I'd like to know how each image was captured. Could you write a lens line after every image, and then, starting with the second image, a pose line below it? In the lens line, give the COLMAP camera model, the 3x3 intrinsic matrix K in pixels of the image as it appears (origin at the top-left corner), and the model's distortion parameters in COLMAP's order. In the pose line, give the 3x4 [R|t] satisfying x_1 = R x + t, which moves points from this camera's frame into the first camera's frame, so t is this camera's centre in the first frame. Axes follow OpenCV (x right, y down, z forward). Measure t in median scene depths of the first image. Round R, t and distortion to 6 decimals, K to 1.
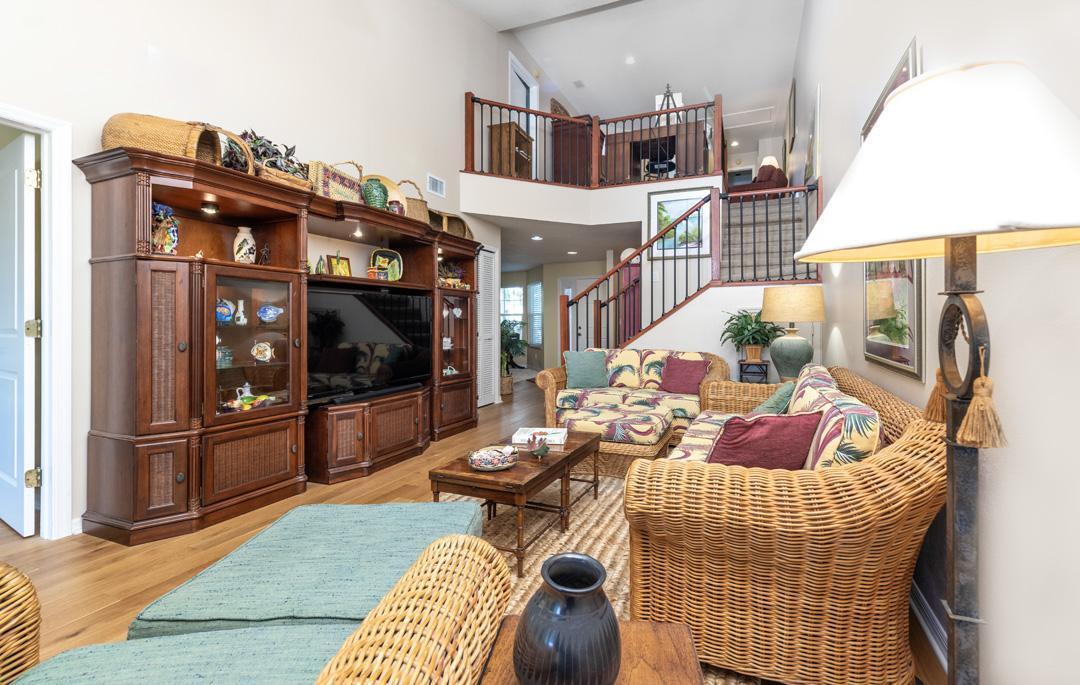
lens RADIAL K [[446.0, 0, 540.0], [0, 446.0, 325.1], [0, 0, 1]] dist [0.001572, 0.000057]
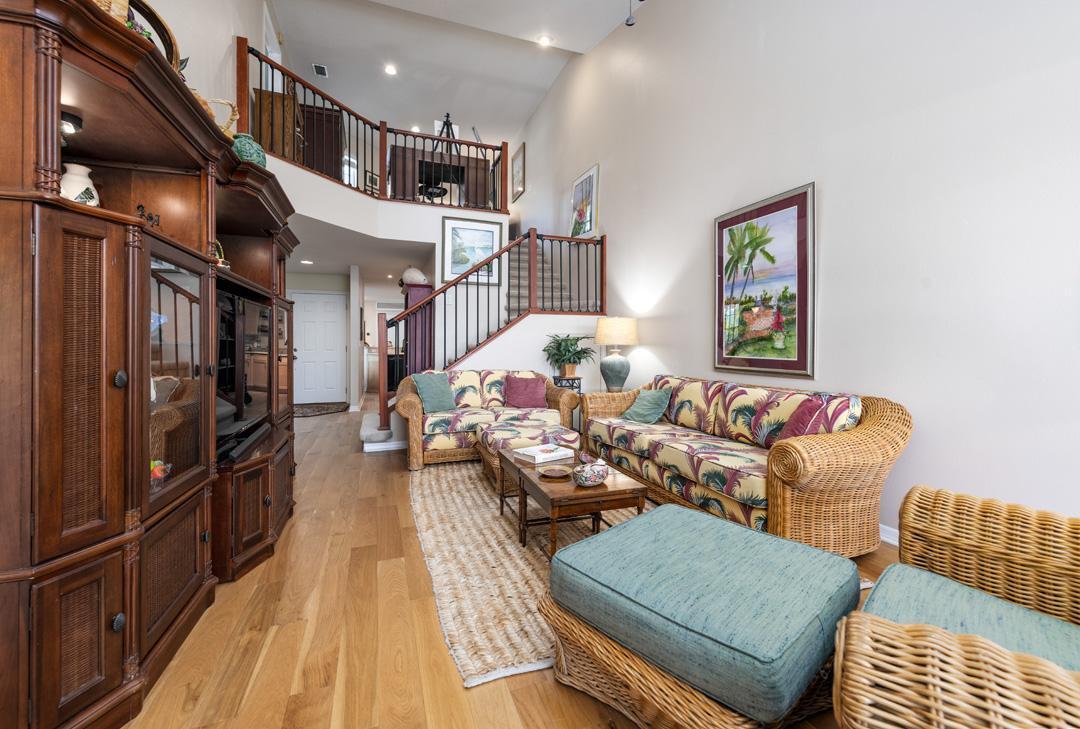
lens RADIAL K [[448.6, 0, 540.2], [0, 448.6, 346.9], [0, 0, 1]] dist [0.011052, 0.000046]
pose [[0.753489, 0.005557, 0.657437, -0.359517], [-0.003529, 0.999984, -0.004408, 0.004515], [-0.657451, 0.001001, 0.753497, 0.119103]]
